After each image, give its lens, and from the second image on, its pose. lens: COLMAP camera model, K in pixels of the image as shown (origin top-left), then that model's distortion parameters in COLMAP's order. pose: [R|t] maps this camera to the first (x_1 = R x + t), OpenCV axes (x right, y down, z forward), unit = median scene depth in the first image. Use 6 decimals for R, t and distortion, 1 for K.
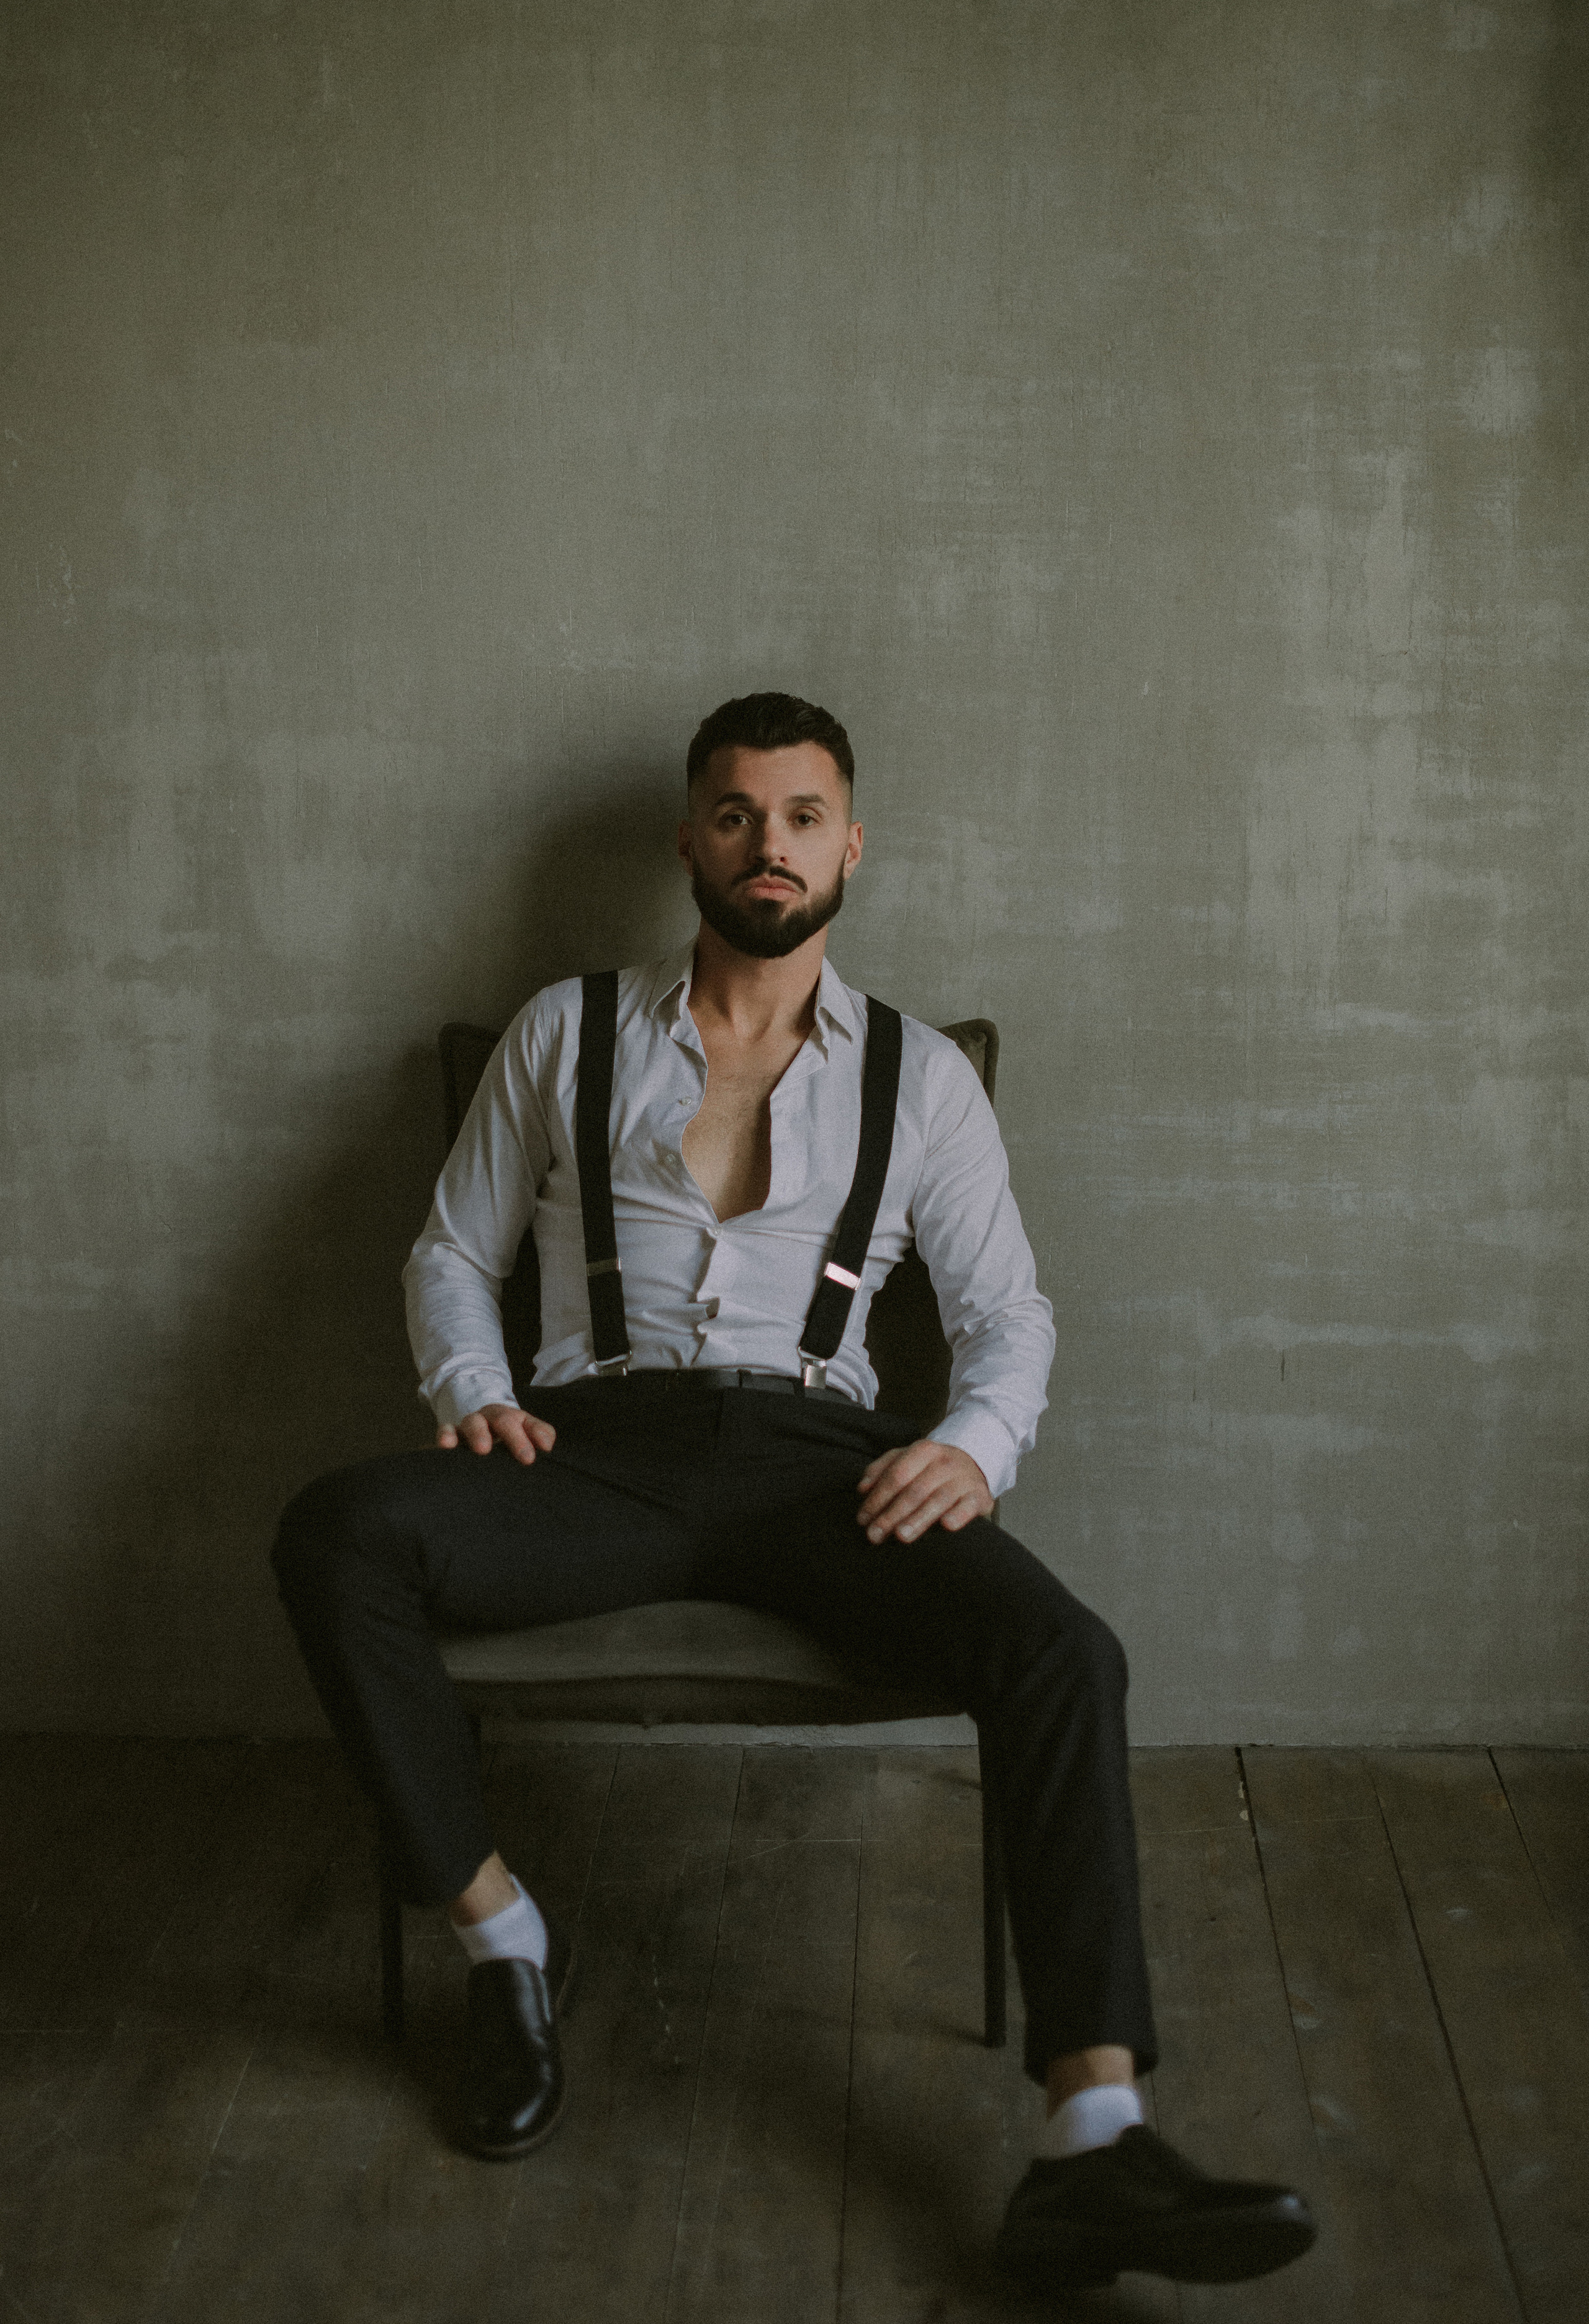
lens RADIAL K [[3716.4, 0, 756.0], [0, 3716.4, 1100.4], [0, 0, 1]] dist [-0.151788, 0.000000]
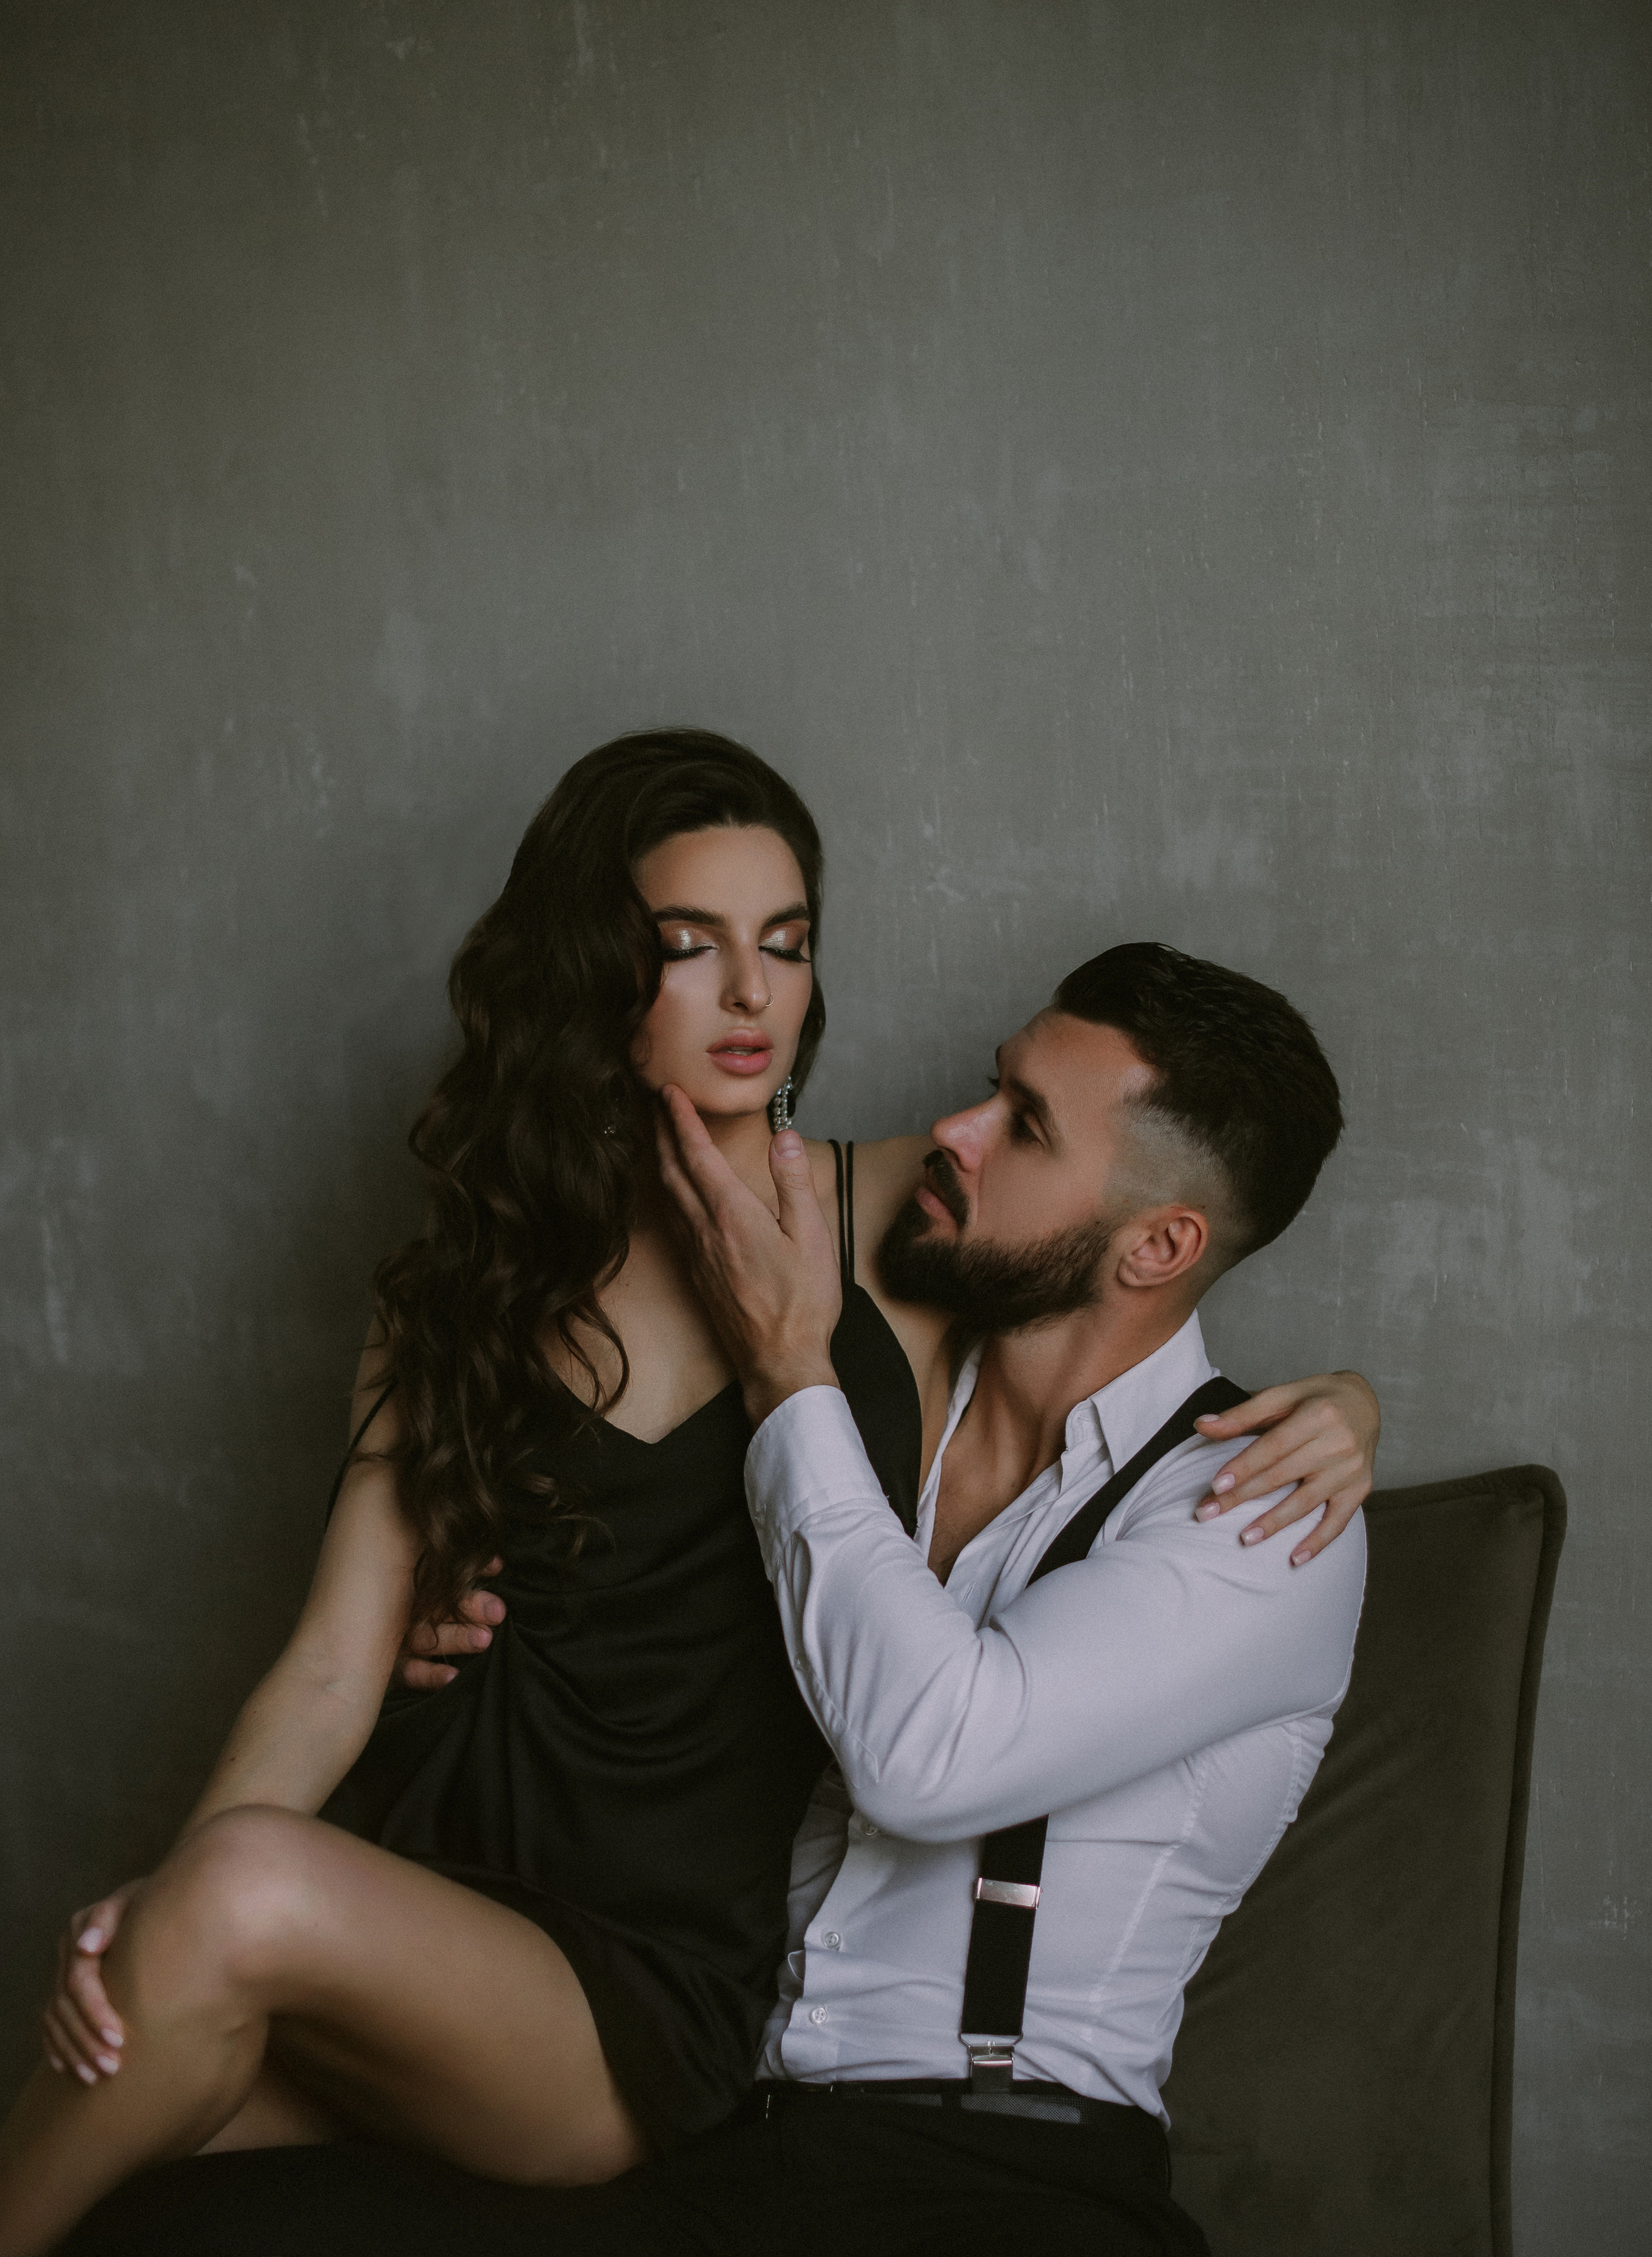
lens RADIAL K [[3850.3, 0, 840.0], [0, 3850.3, 1142.6], [0, 0, 1]] dist [-0.121936, 0.000000]
pose [[0.882064, 0.022139, -0.470608, 0.257127], [-0.044061, 0.998394, -0.035616, -0.048051], [0.469064, 0.052151, 0.881623, 0.398869]]
